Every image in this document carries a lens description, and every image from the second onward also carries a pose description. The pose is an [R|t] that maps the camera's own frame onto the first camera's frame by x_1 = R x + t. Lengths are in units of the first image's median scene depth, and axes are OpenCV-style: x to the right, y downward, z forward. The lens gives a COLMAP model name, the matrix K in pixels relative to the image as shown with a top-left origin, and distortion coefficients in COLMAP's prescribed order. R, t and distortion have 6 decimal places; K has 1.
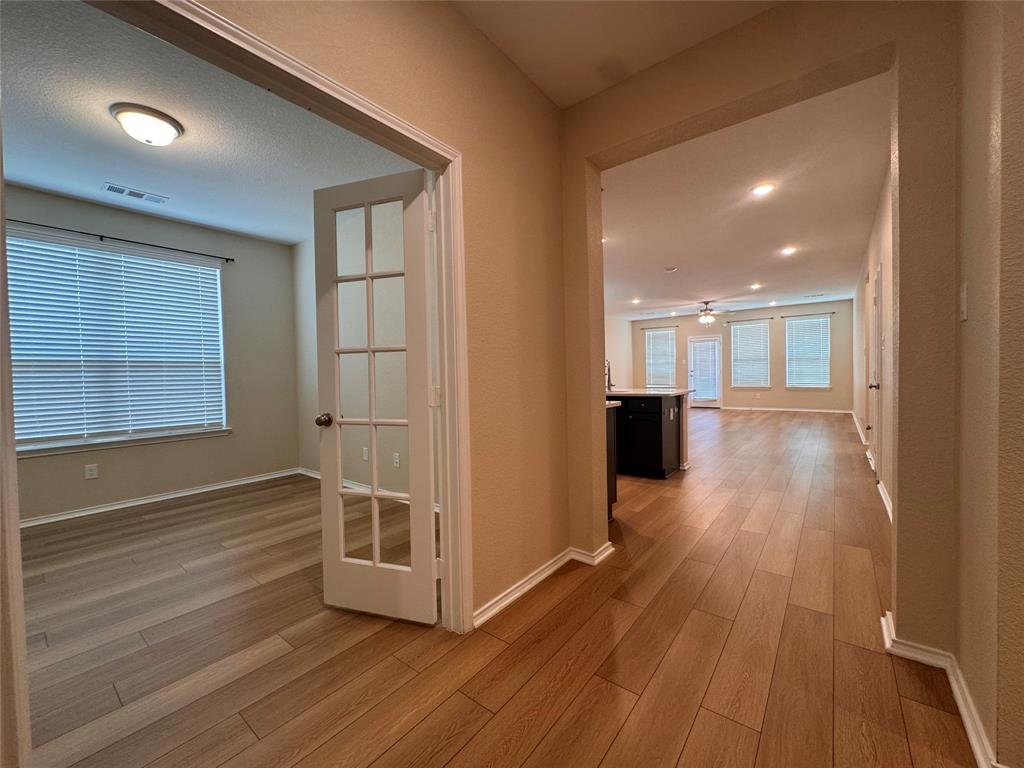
lens RADIAL K [[410.2, 0, 514.2], [0, 410.2, 384.2], [0, 0, 1]] dist [-0.001222, -0.000341]
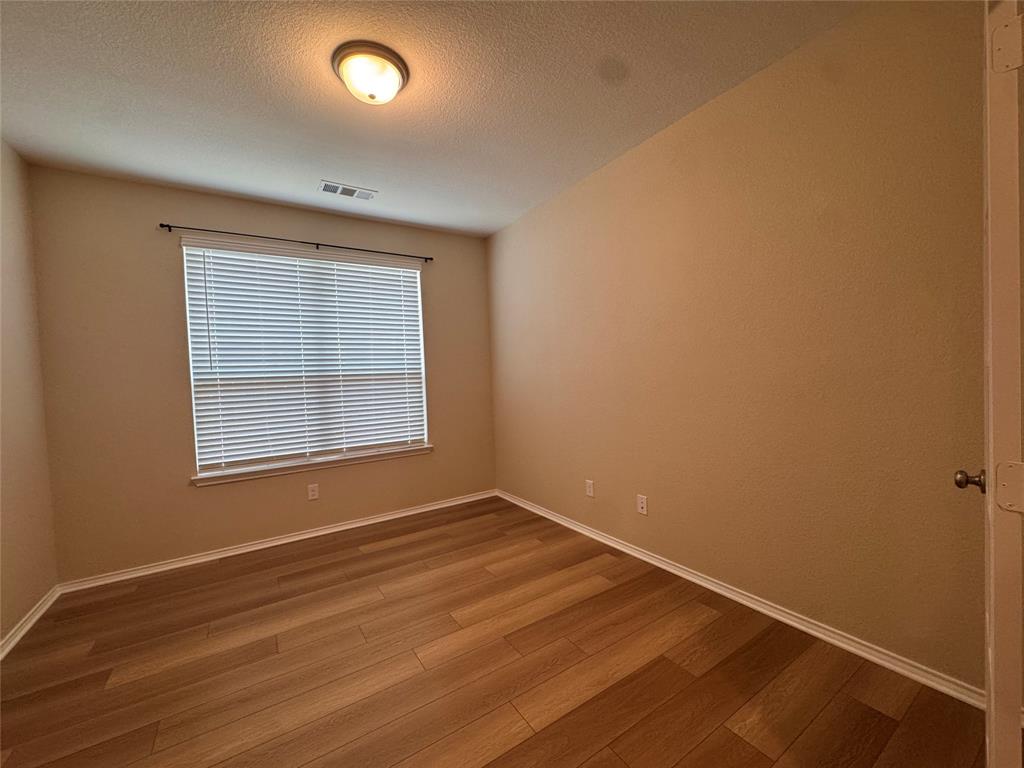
lens RADIAL K [[410.2, 0, 514.2], [0, 410.2, 384.2], [0, 0, 1]] dist [-0.001222, -0.000341]
pose [[0.947374, -0.009883, -0.319975, -0.232928], [0.012780, 0.999894, 0.006957, -0.032602], [0.319872, -0.010680, 0.947400, 0.204889]]
